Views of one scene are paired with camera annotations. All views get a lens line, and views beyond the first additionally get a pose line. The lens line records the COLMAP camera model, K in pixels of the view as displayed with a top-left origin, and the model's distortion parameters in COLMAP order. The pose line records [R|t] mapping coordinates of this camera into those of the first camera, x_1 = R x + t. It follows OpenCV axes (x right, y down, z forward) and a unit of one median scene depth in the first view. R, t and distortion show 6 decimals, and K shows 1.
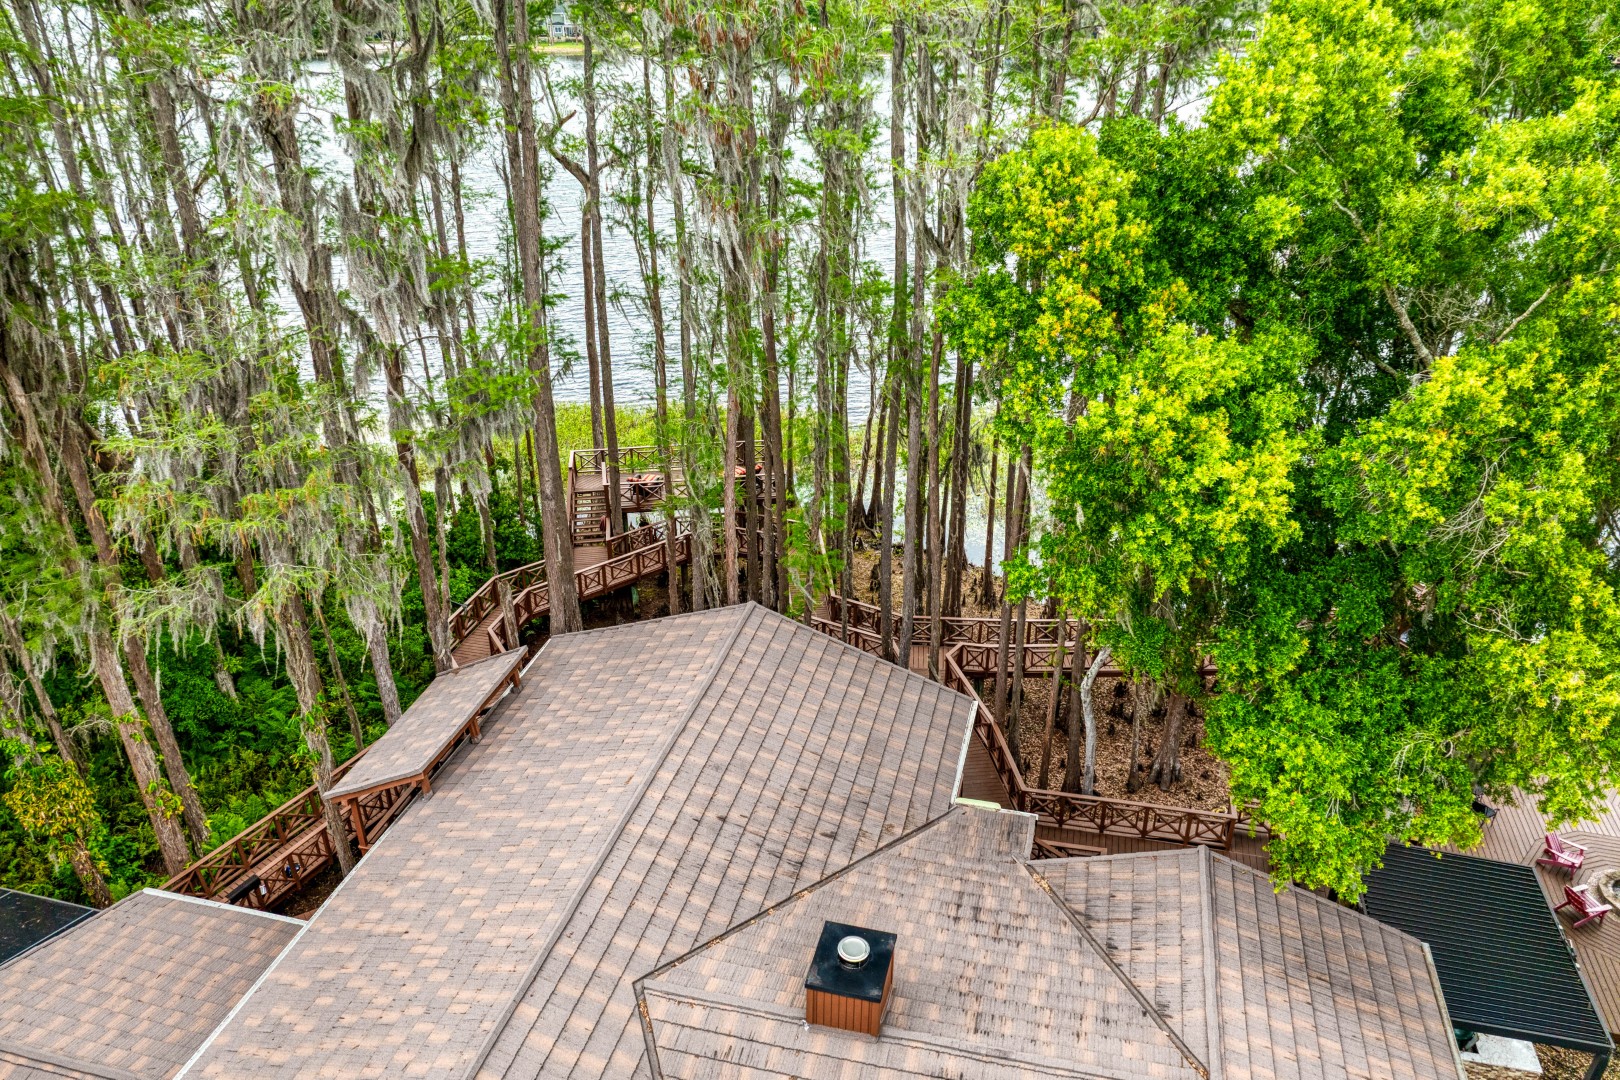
lens RADIAL K [[1137.3, 0, 812.9], [0, 1137.3, 519.7], [0, 0, 1]] dist [-0.023750, 0.001648]
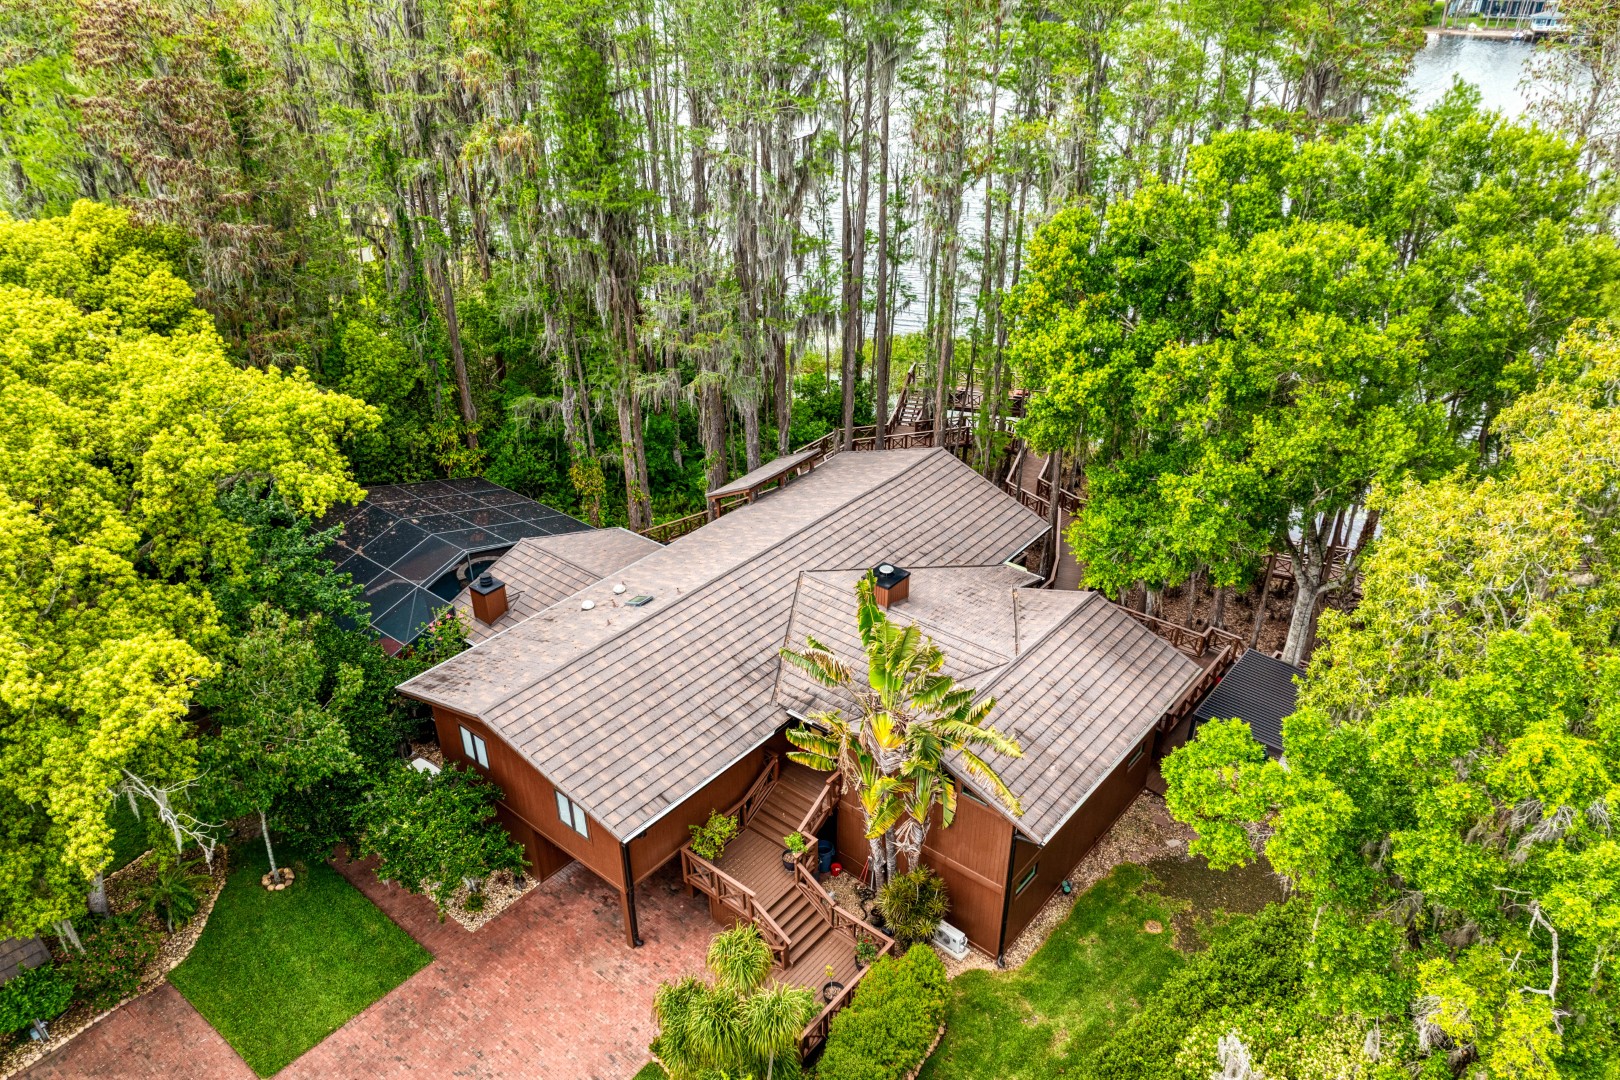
lens RADIAL K [[1137.3, 0, 812.9], [0, 1137.3, 519.7], [0, 0, 1]] dist [-0.023750, 0.001648]
pose [[0.904447, 0.208185, -0.372337, 0.522367], [-0.193981, 0.978082, 0.075675, 0.105210], [0.379931, 0.003783, 0.925007, -0.825376]]
